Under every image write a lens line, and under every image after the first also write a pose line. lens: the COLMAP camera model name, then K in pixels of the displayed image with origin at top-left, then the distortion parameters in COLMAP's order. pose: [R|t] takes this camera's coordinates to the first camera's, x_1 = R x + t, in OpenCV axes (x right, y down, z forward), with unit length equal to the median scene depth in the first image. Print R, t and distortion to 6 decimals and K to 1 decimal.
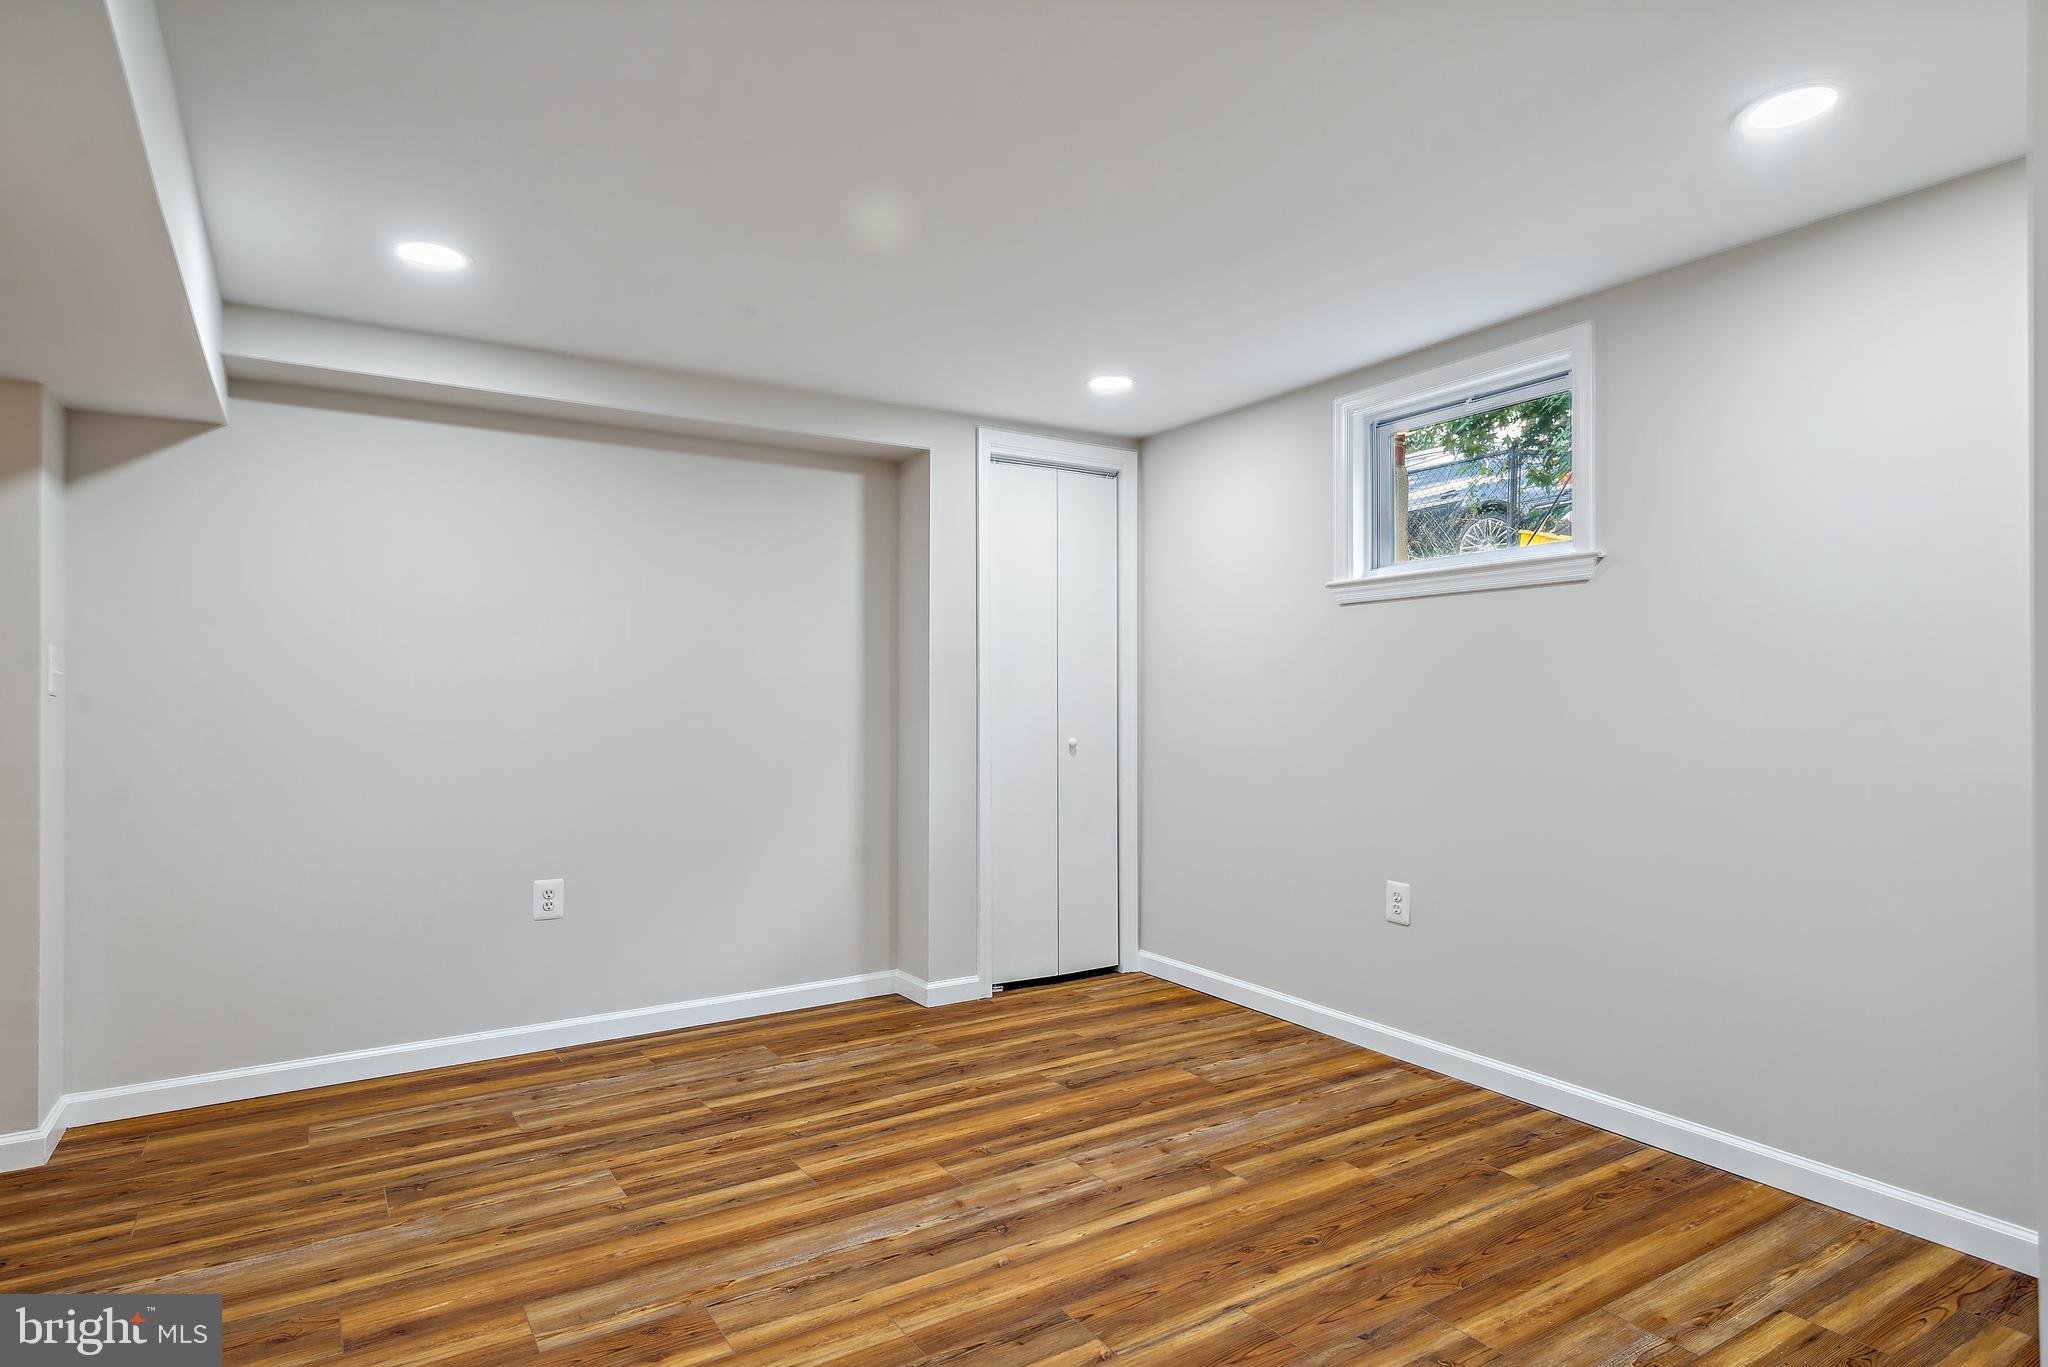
lens RADIAL K [[1154.0, 0, 1024.0], [0, 1154.0, 683.5], [0, 0, 1]] dist [0.002526, 0.001102]
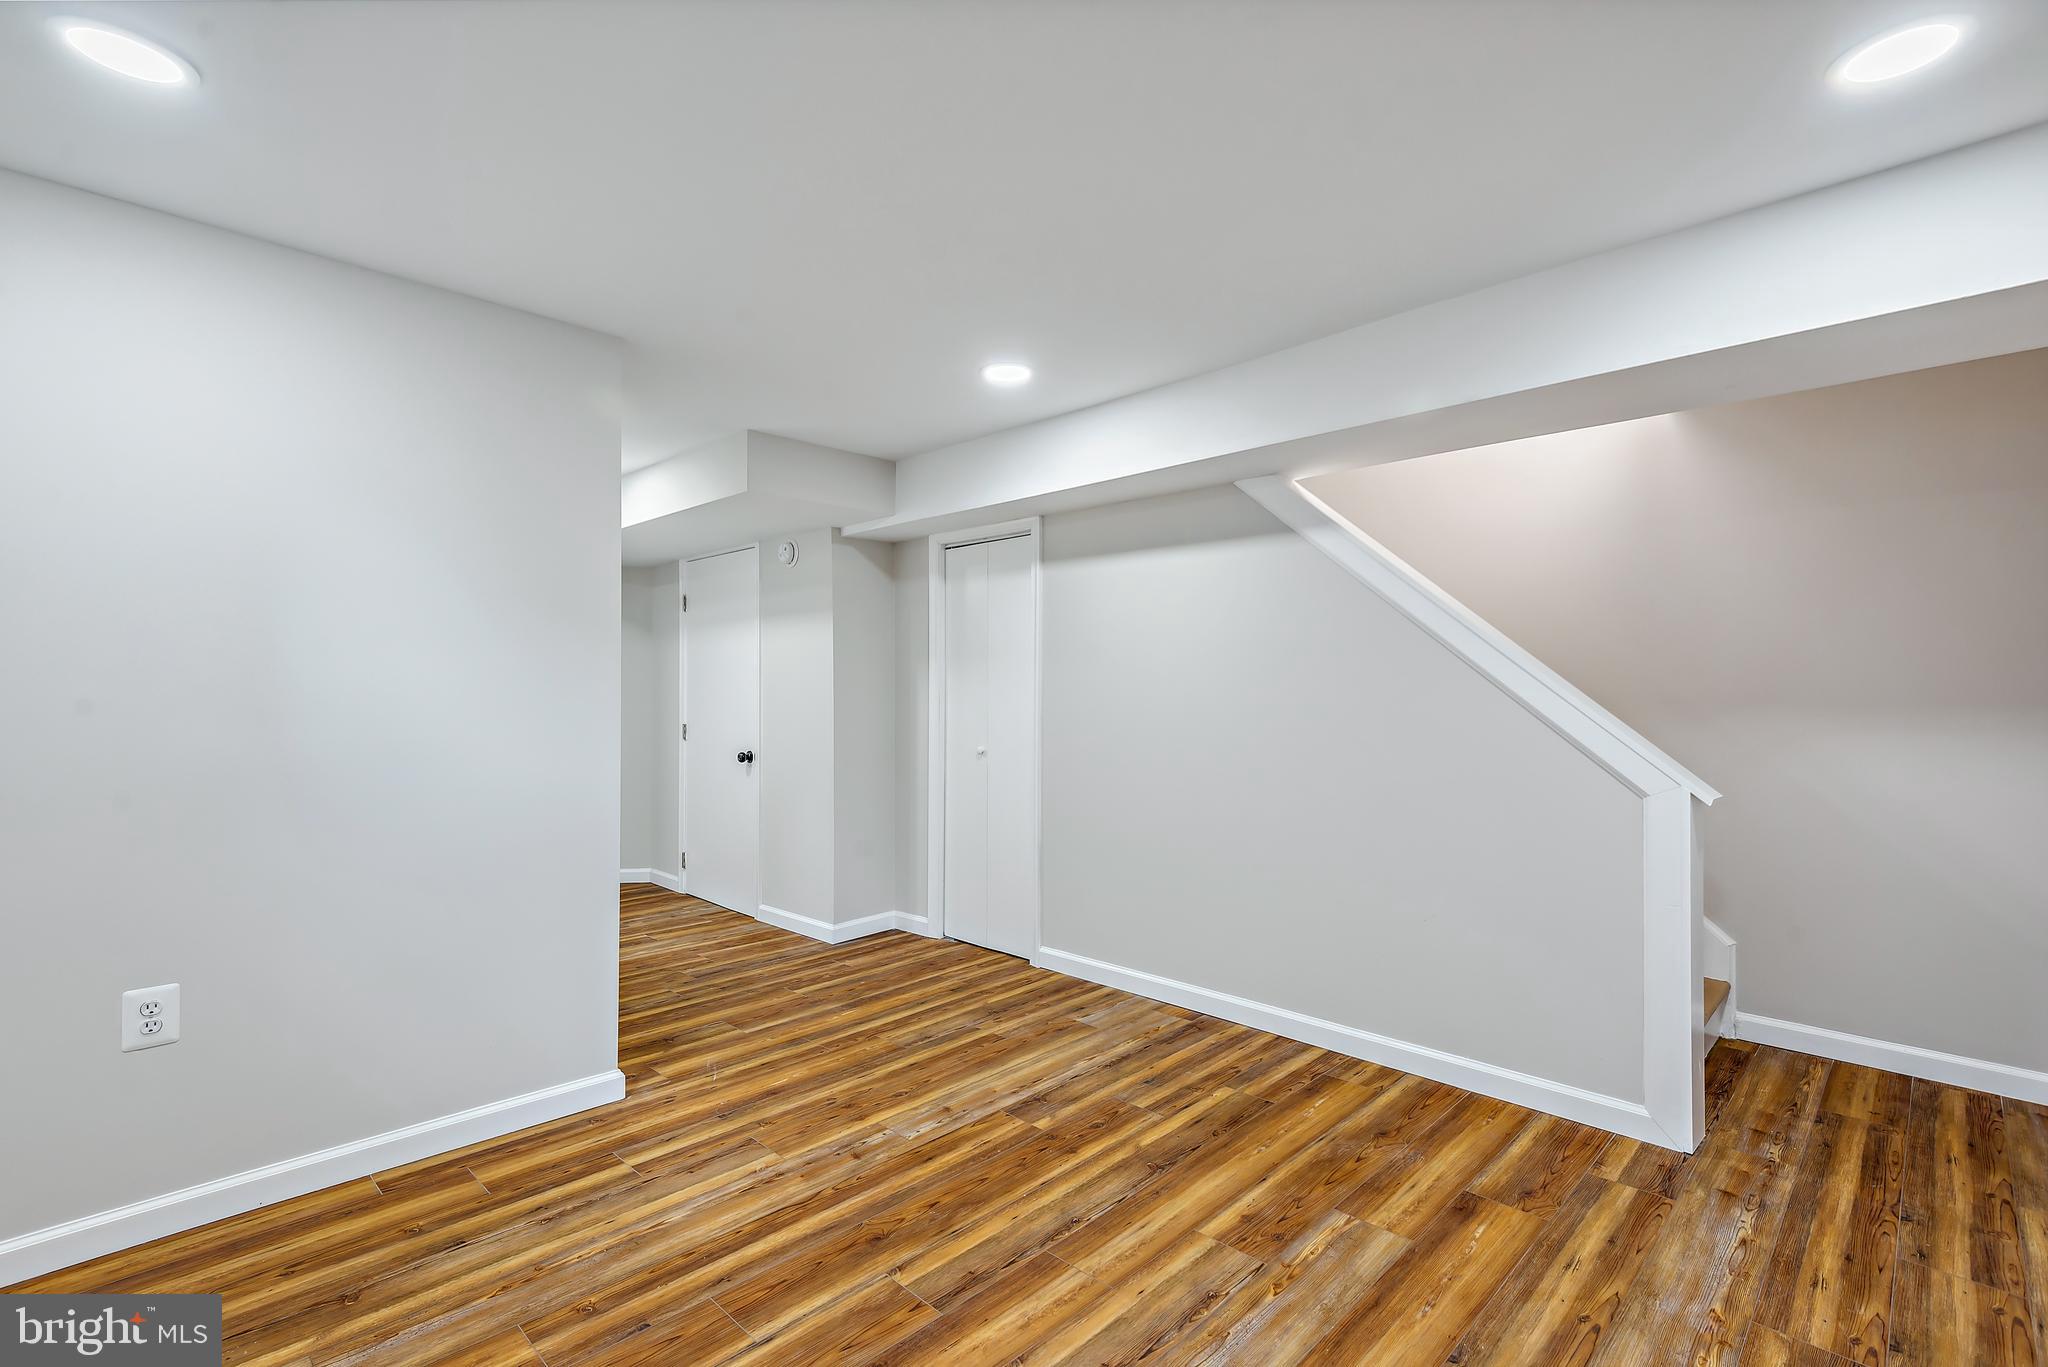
lens RADIAL K [[931.1, 0, 1021.7], [0, 931.1, 688.1], [0, 0, 1]] dist [0.043597, -0.025638]
pose [[-0.976591, 0.000203, -0.215104, 0.112861], [0.002779, 0.999928, -0.011670, 0.004410], [0.215086, -0.011994, -0.976522, 1.467017]]
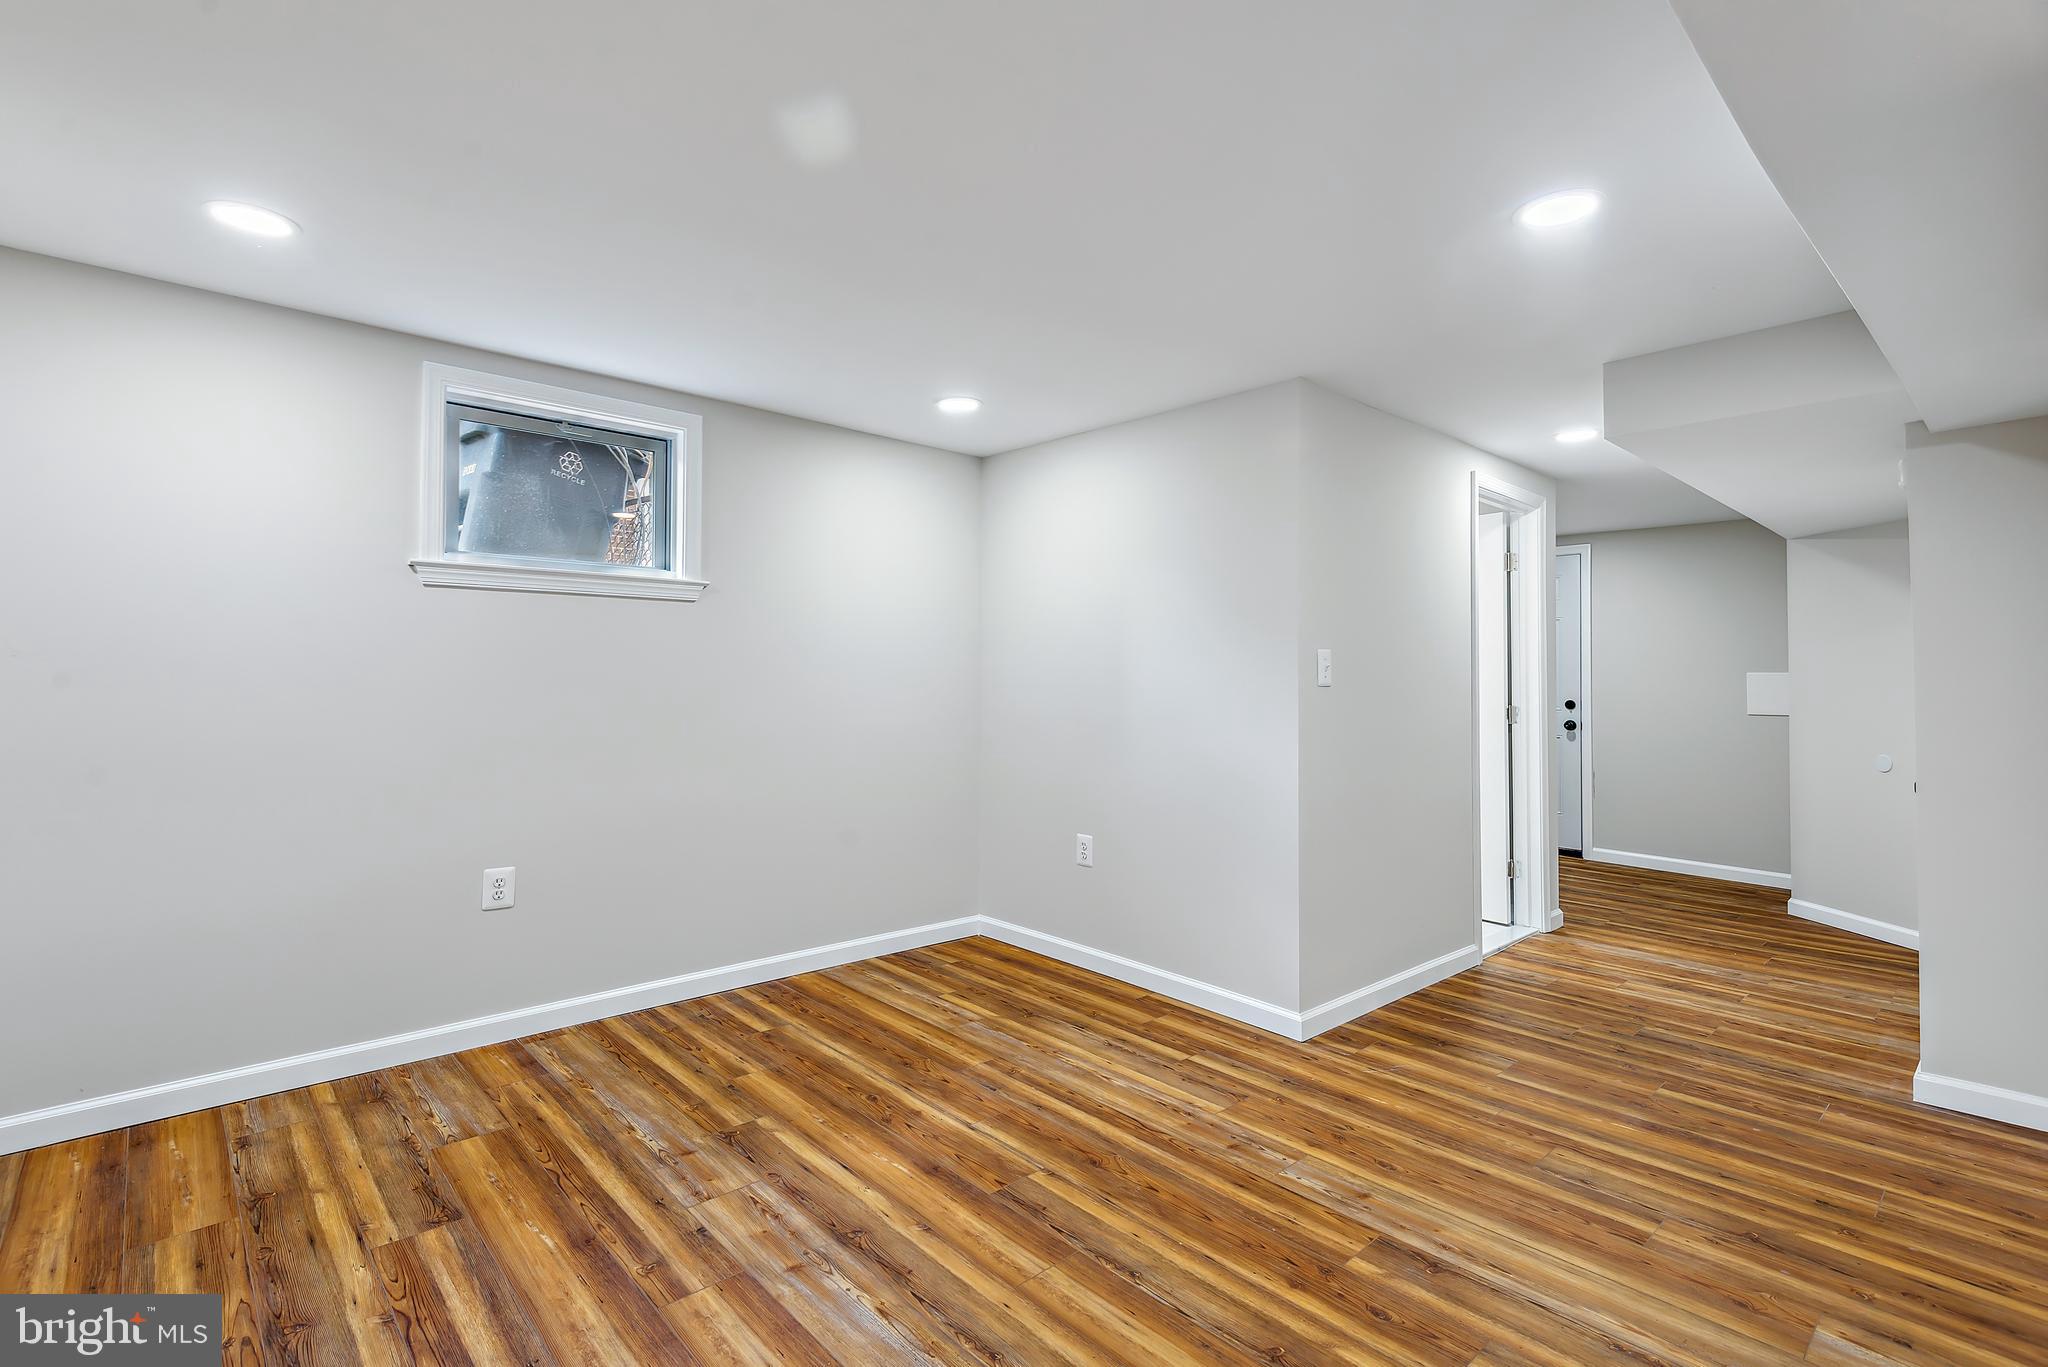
lens RADIAL K [[931.1, 0, 1021.7], [0, 931.1, 688.1], [0, 0, 1]] dist [0.043597, -0.025638]
pose [[-0.181320, -0.012041, 0.983350, -0.767866], [-0.019901, 0.999765, 0.008573, -0.006388], [-0.983223, -0.018015, -0.181517, 0.931372]]
